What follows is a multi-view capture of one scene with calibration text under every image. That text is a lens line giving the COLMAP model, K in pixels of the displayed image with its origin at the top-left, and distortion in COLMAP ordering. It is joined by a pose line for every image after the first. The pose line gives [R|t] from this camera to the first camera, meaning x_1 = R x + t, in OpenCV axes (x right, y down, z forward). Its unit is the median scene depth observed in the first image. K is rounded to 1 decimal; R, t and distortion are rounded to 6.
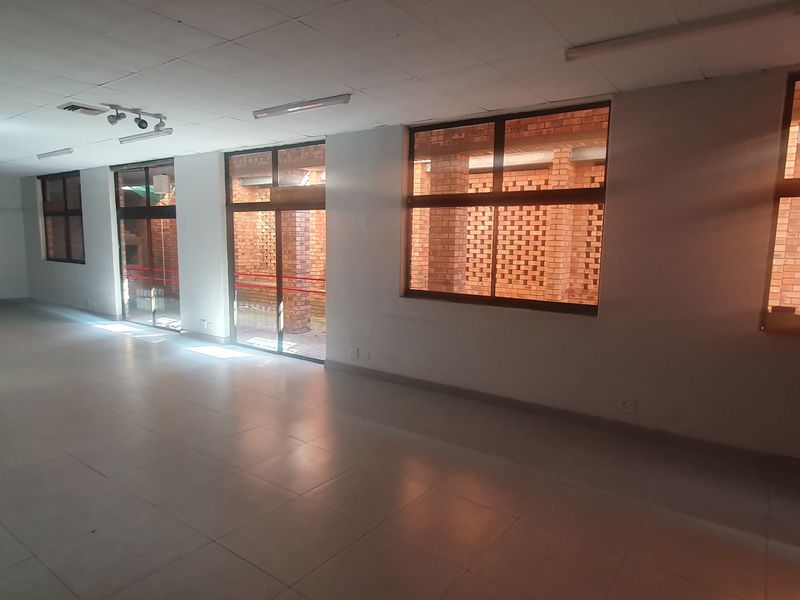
lens RADIAL K [[501.7, 0, 418.3], [0, 501.7, 303.2], [0, 0, 1]] dist [0.011901, -0.002519]
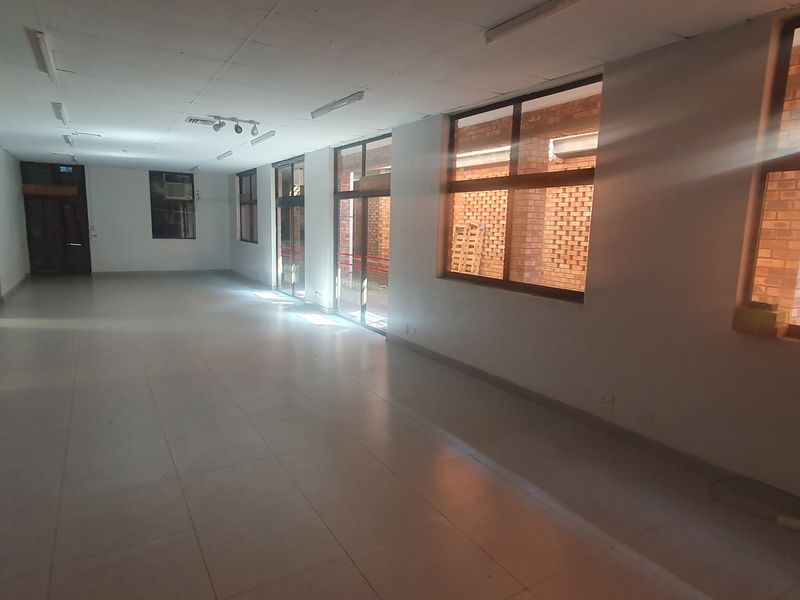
lens RADIAL K [[506.5, 0, 418.7], [0, 506.5, 302.3], [0, 0, 1]] dist [0.013680, 0.000062]
pose [[0.921184, 0.066679, -0.383371, 0.249028], [-0.059913, 0.997765, 0.029579, 0.007211], [0.384487, -0.004279, 0.923121, -0.000867]]
